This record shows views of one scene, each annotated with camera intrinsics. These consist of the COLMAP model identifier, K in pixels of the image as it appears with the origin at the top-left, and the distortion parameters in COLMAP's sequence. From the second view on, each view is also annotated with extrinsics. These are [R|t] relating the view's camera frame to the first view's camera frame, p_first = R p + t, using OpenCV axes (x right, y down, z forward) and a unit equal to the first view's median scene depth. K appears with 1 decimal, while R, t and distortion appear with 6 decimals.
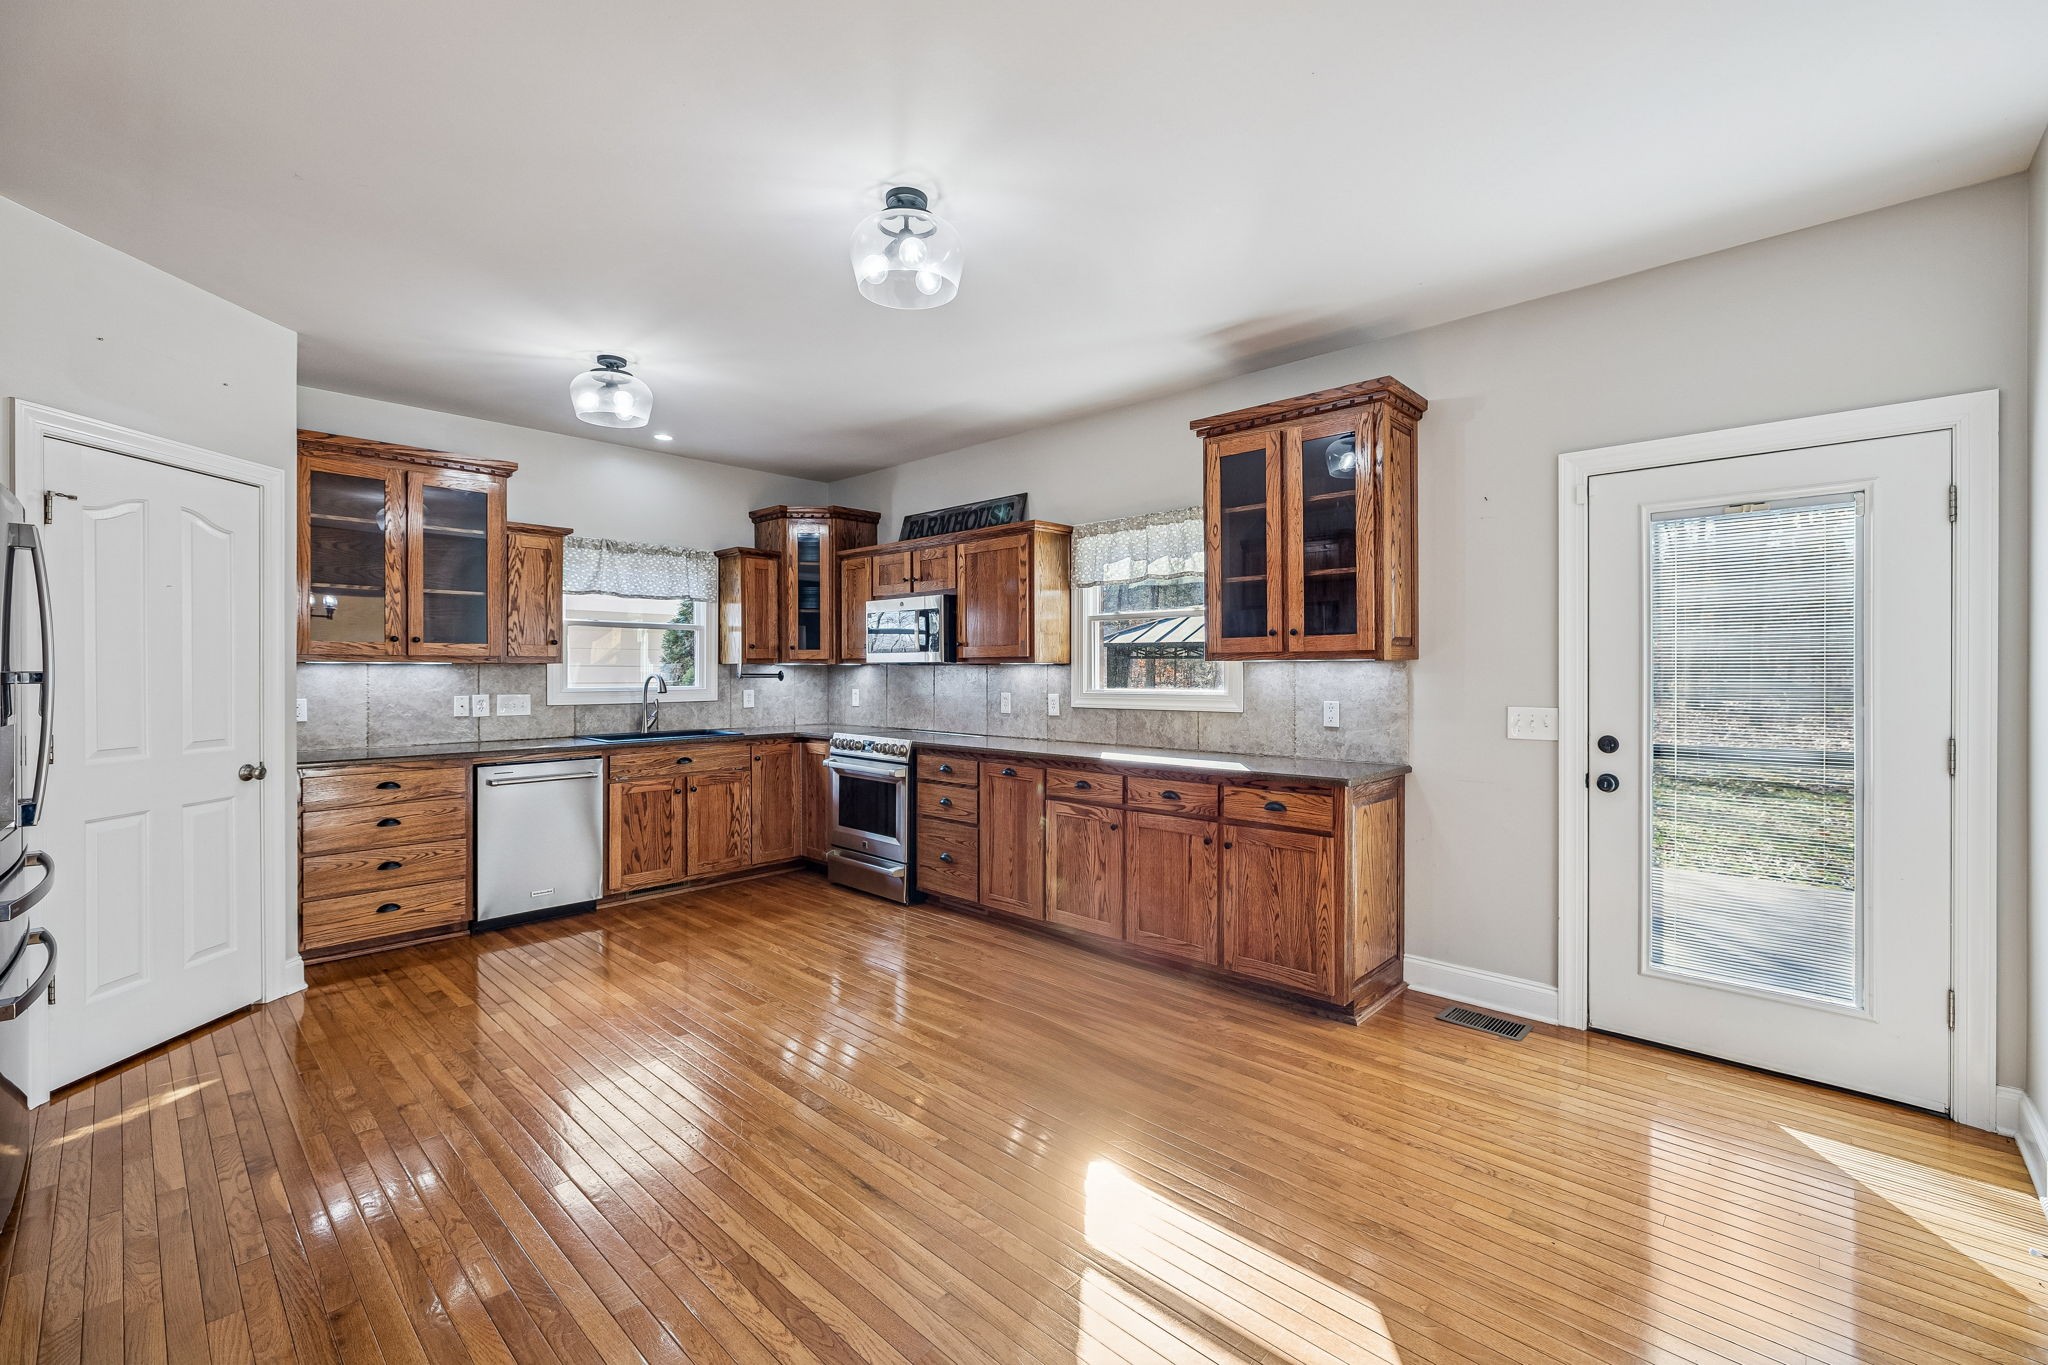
lens RADIAL K [[852.4, 0, 1023.8], [0, 852.4, 673.6], [0, 0, 1]] dist [-0.000592, 0.000081]
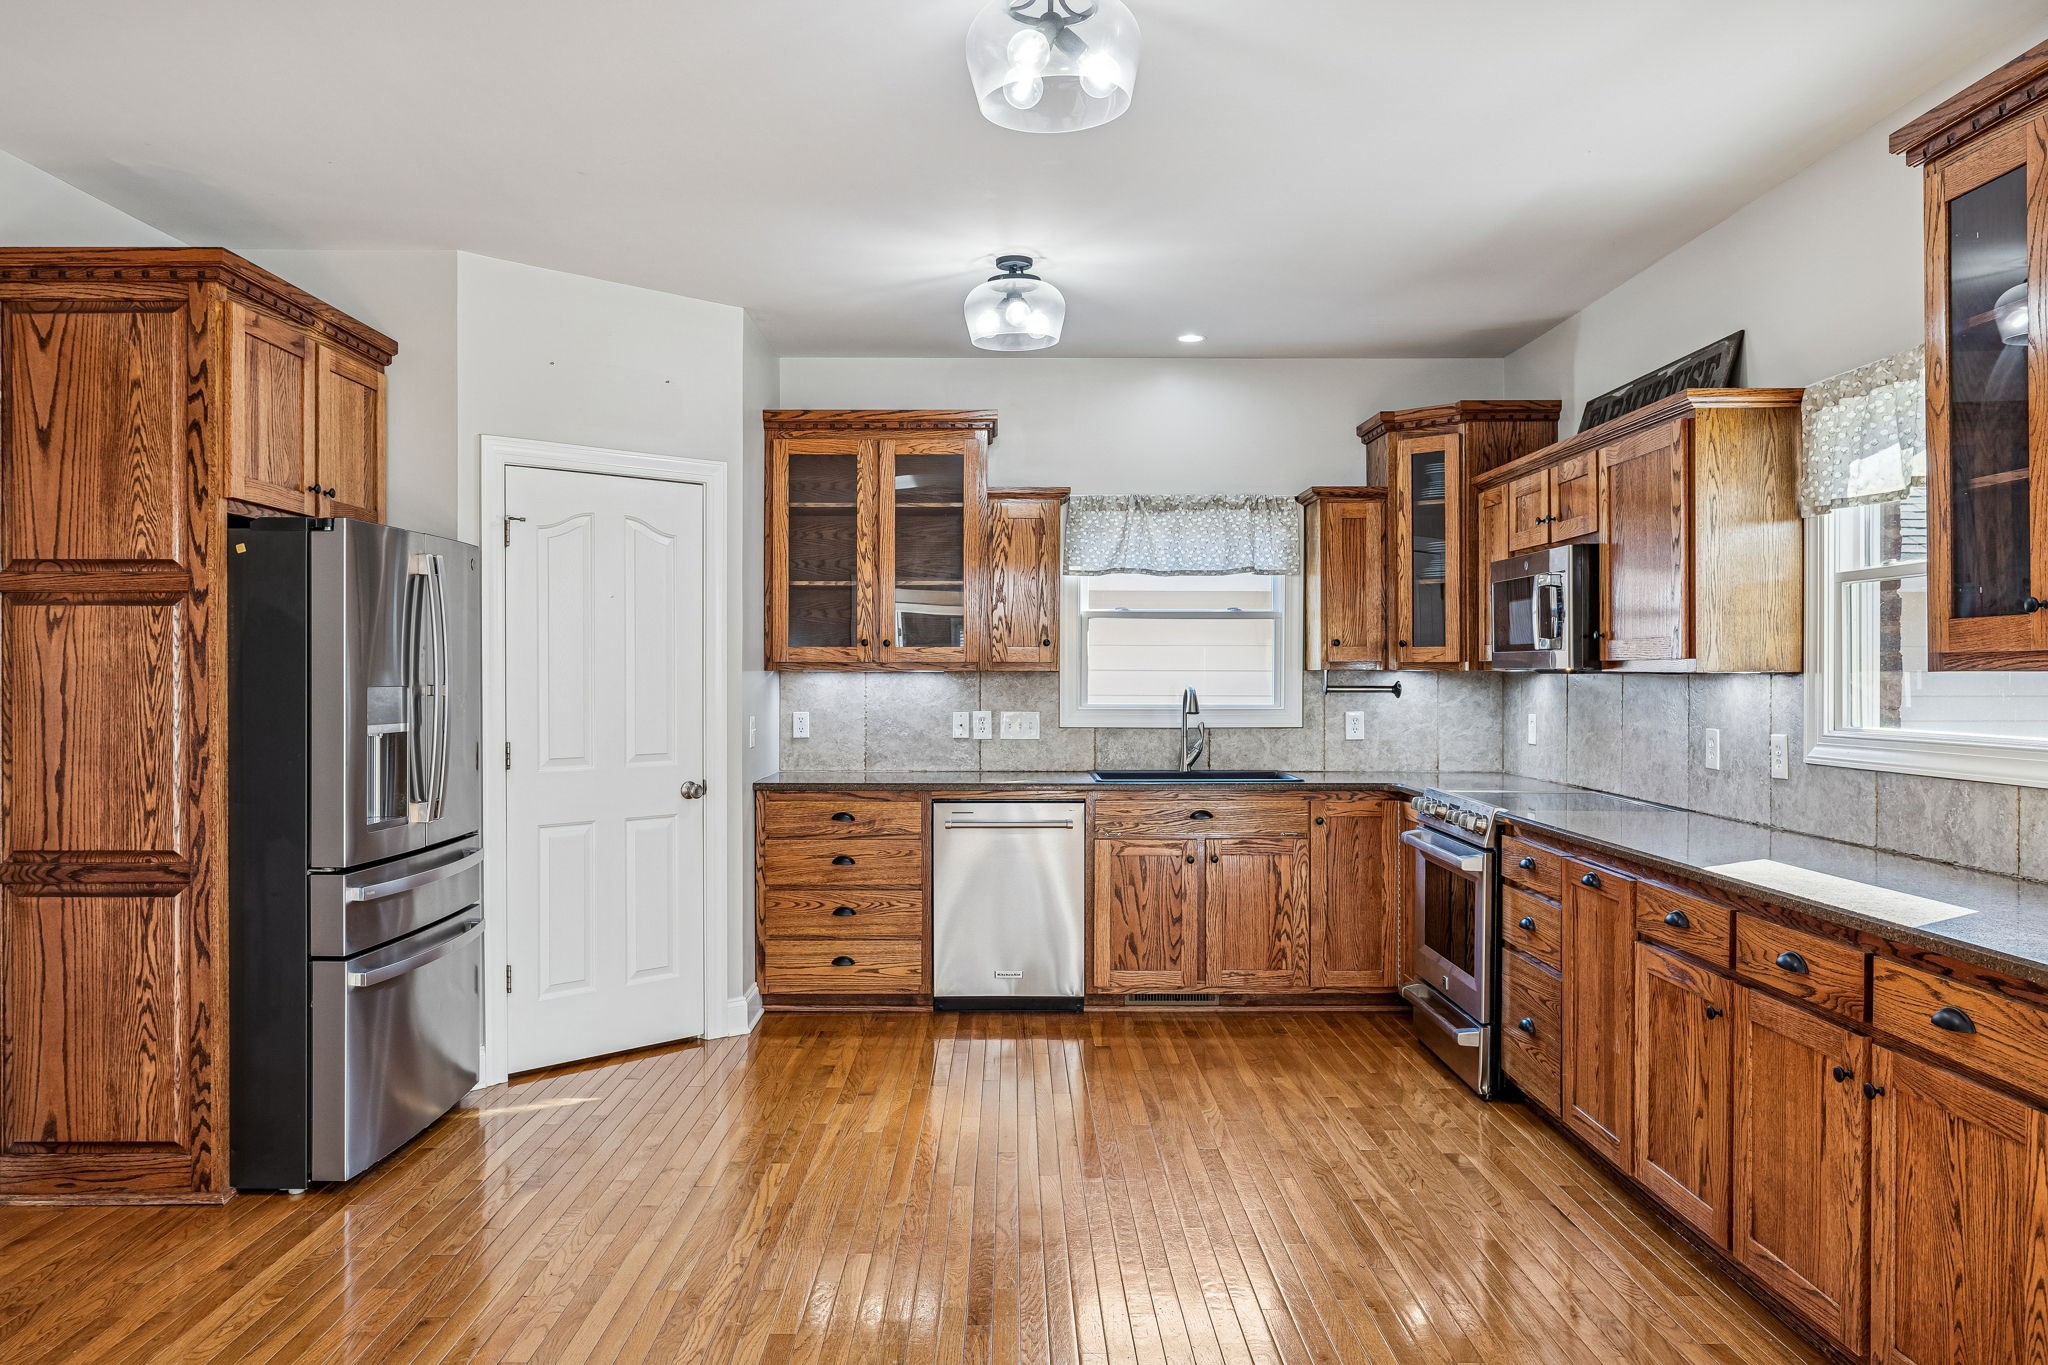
lens RADIAL K [[1430.9, 0, 1023.6], [0, 1430.9, 678.8], [0, 0, 1]] dist [-0.011585, 0.004362]
pose [[0.690801, 0.005043, -0.723027, 0.352222], [-0.003741, 0.999987, 0.003401, -0.009808], [0.723035, 0.000356, 0.690811, 0.129121]]
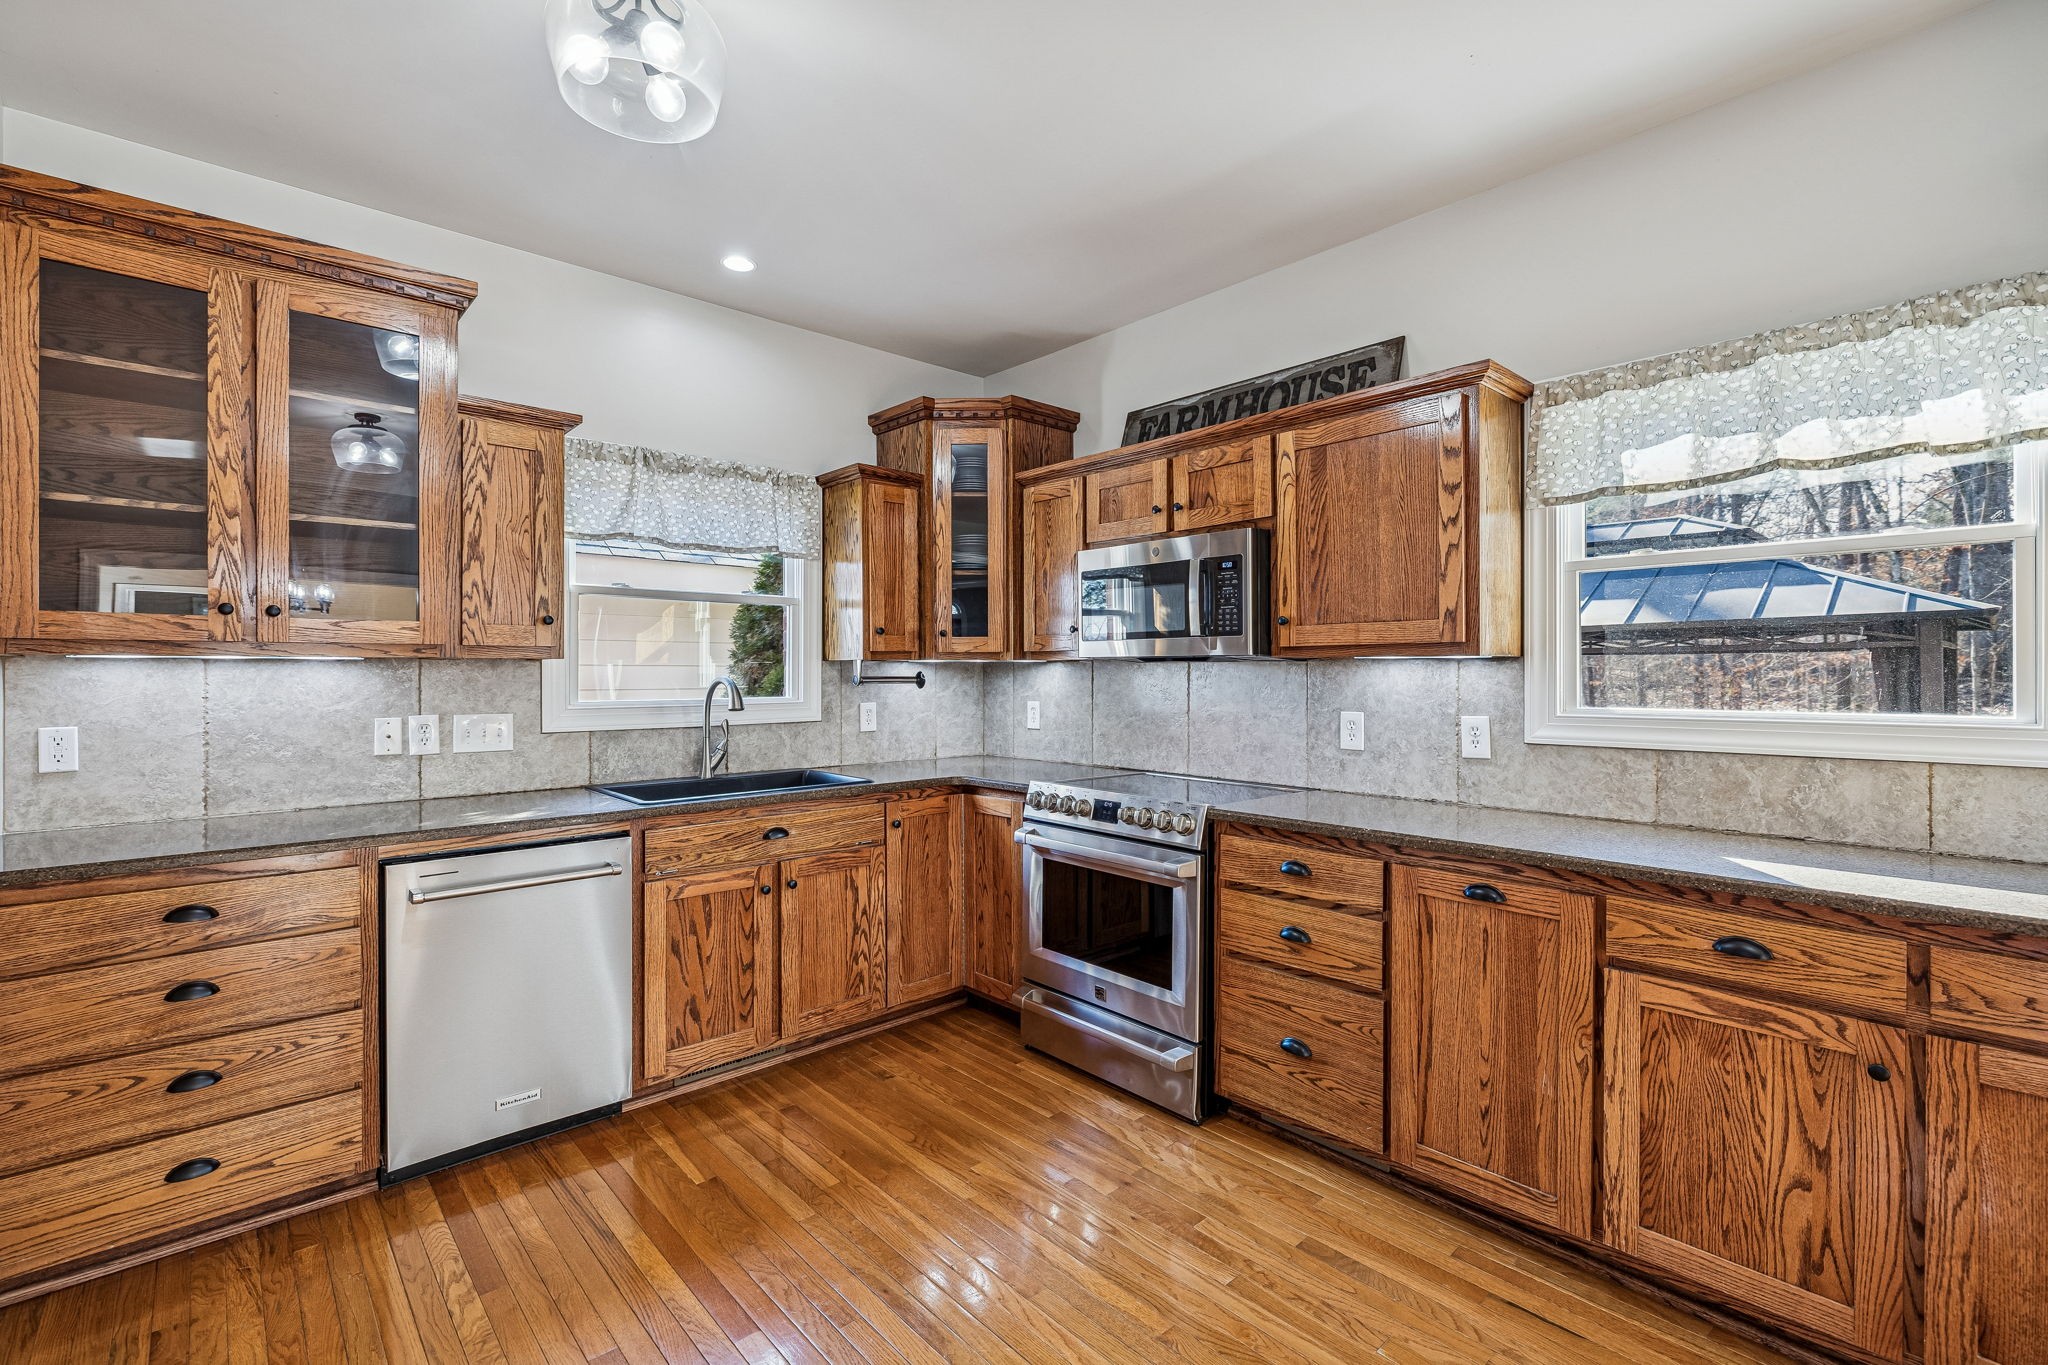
lens RADIAL K [[899.7, 0, 1016.9], [0, 899.7, 672.2], [0, 0, 1]] dist [-0.008309, 0.002024]
pose [[0.996717, -0.001178, -0.080954, -0.212452], [0.001001, 0.999997, -0.002229, -0.001855], [0.080956, 0.002141, 0.996715, 0.468517]]
